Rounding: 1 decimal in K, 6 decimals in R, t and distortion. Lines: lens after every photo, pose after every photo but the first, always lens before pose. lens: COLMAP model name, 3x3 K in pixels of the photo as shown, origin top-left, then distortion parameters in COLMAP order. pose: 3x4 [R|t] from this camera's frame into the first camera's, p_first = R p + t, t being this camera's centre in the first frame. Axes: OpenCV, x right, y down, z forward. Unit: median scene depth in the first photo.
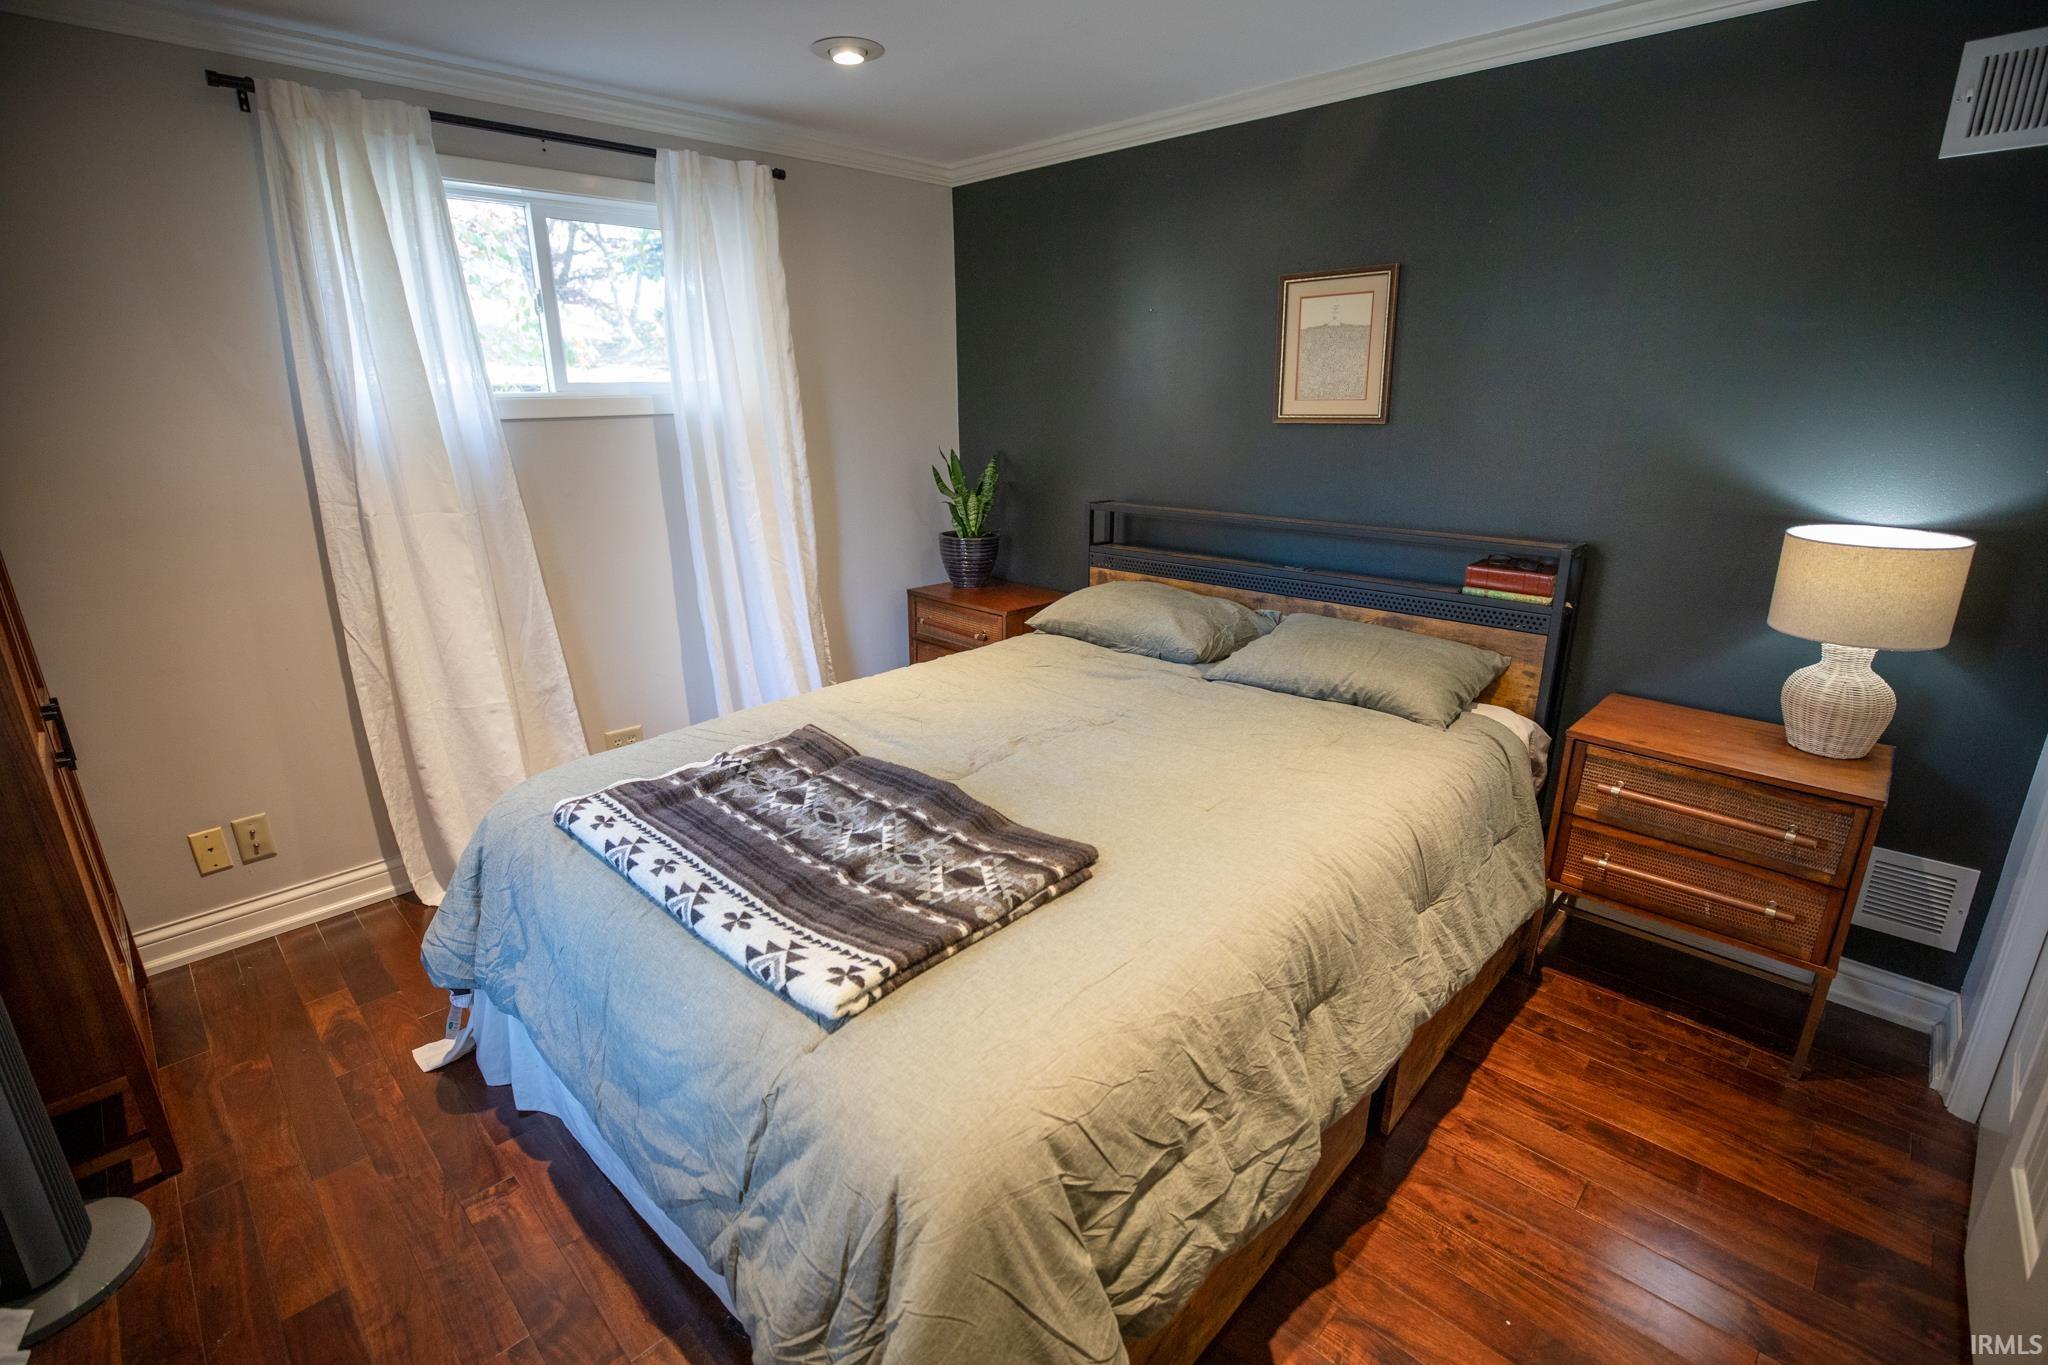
lens RADIAL K [[940.2, 0, 1014.7], [0, 940.2, 681.0], [0, 0, 1]] dist [-0.017752, 0.000420]
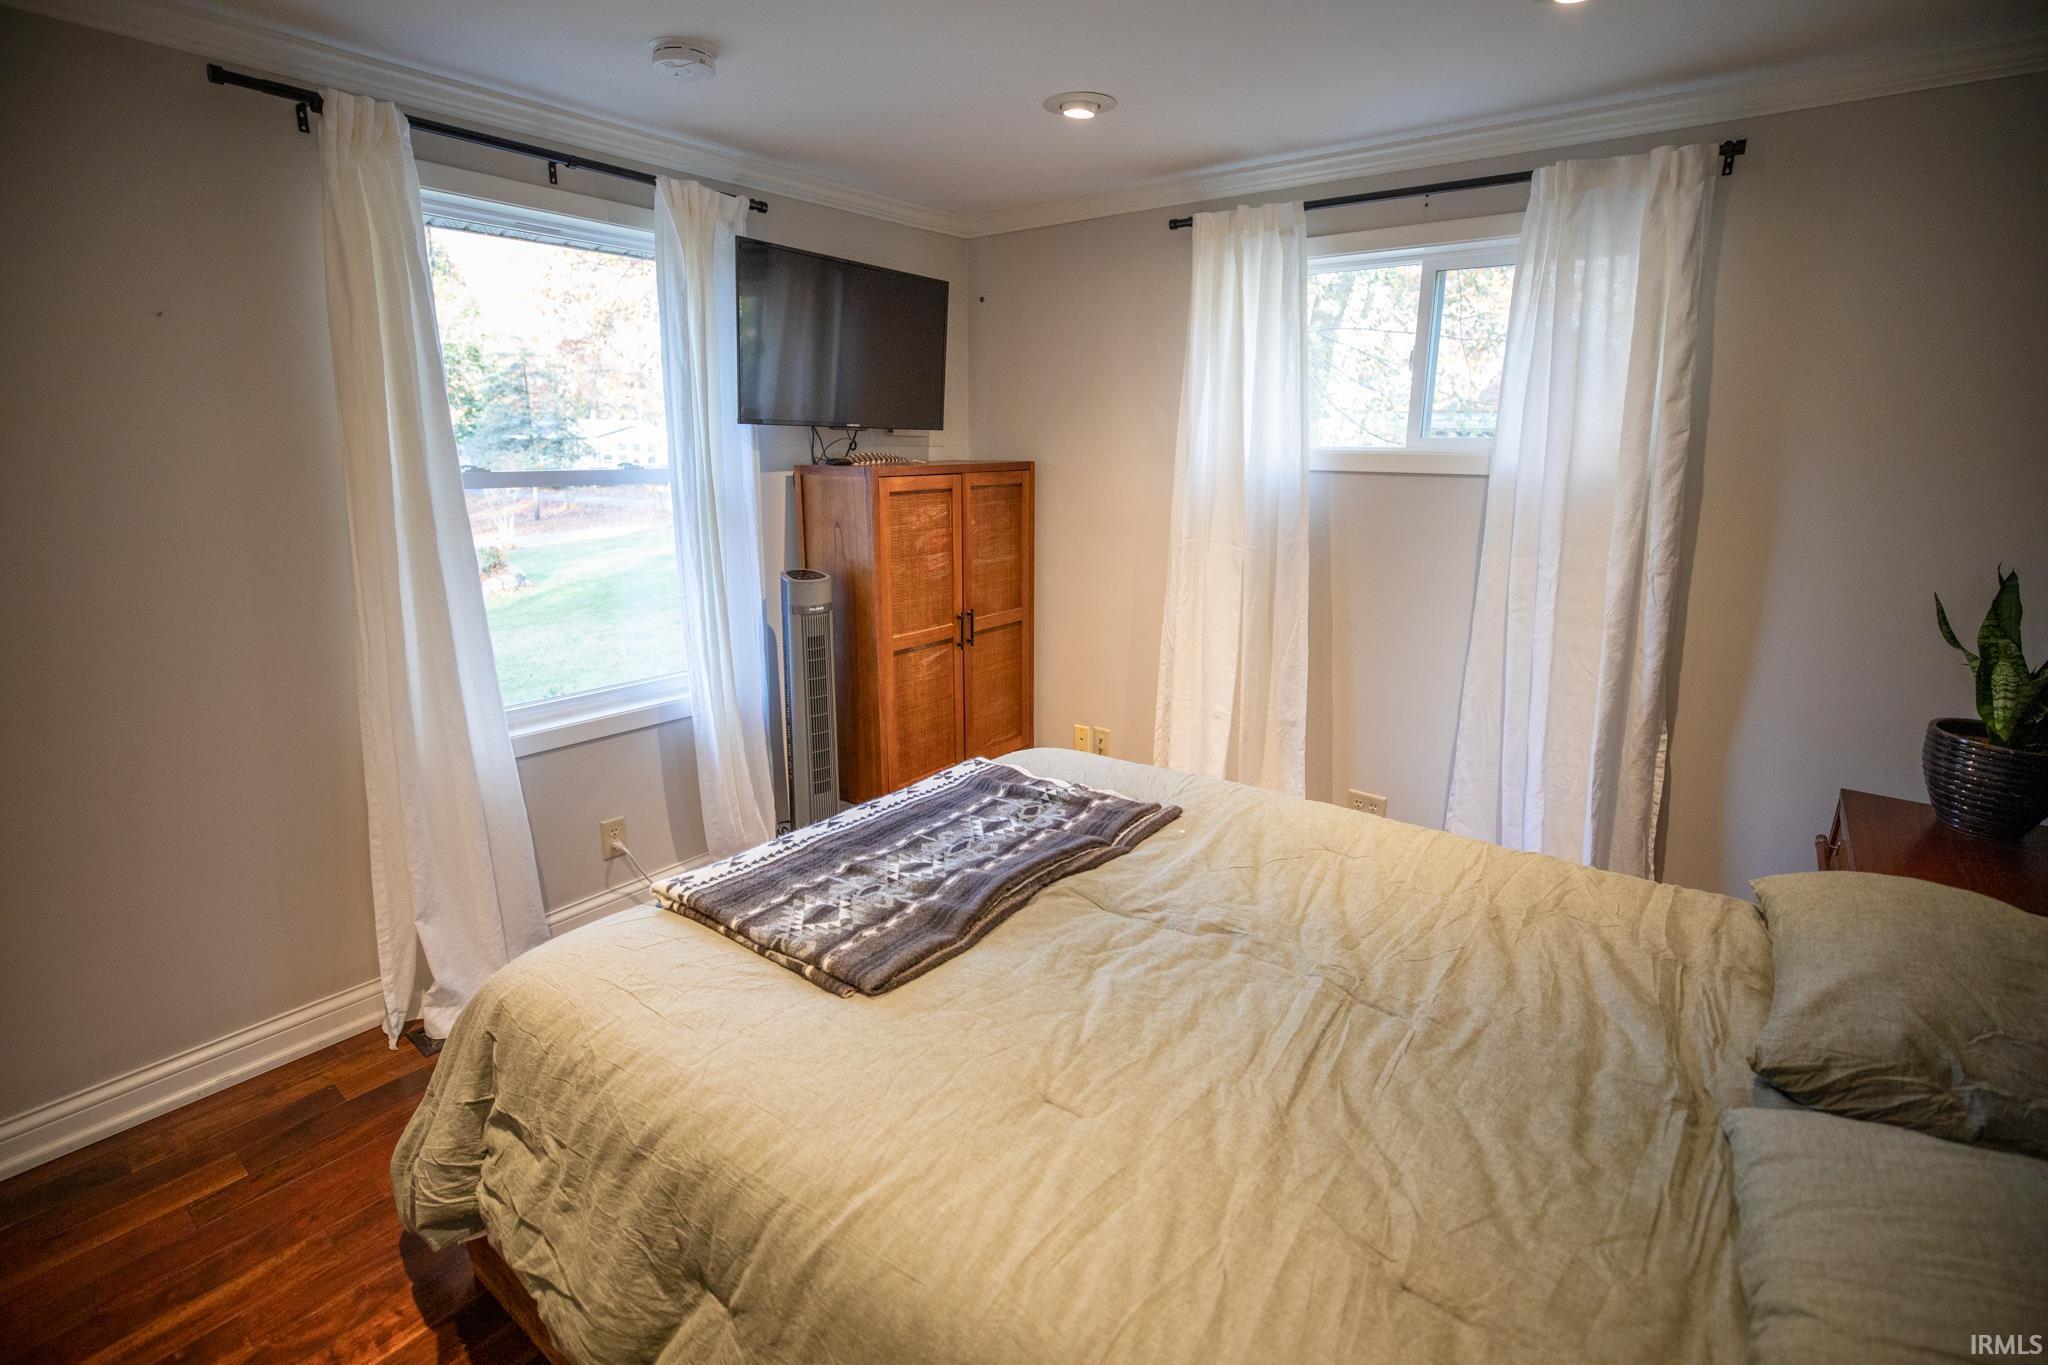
lens RADIAL K [[940.2, 0, 1013.7], [0, 940.2, 682.5], [0, 0, 1]] dist [-0.017752, 0.000420]
pose [[0.114985, 0.259662, -0.958830, 0.726073], [-0.298346, 0.929697, 0.215994, -0.257627], [0.947506, 0.261227, 0.184370, 0.750841]]
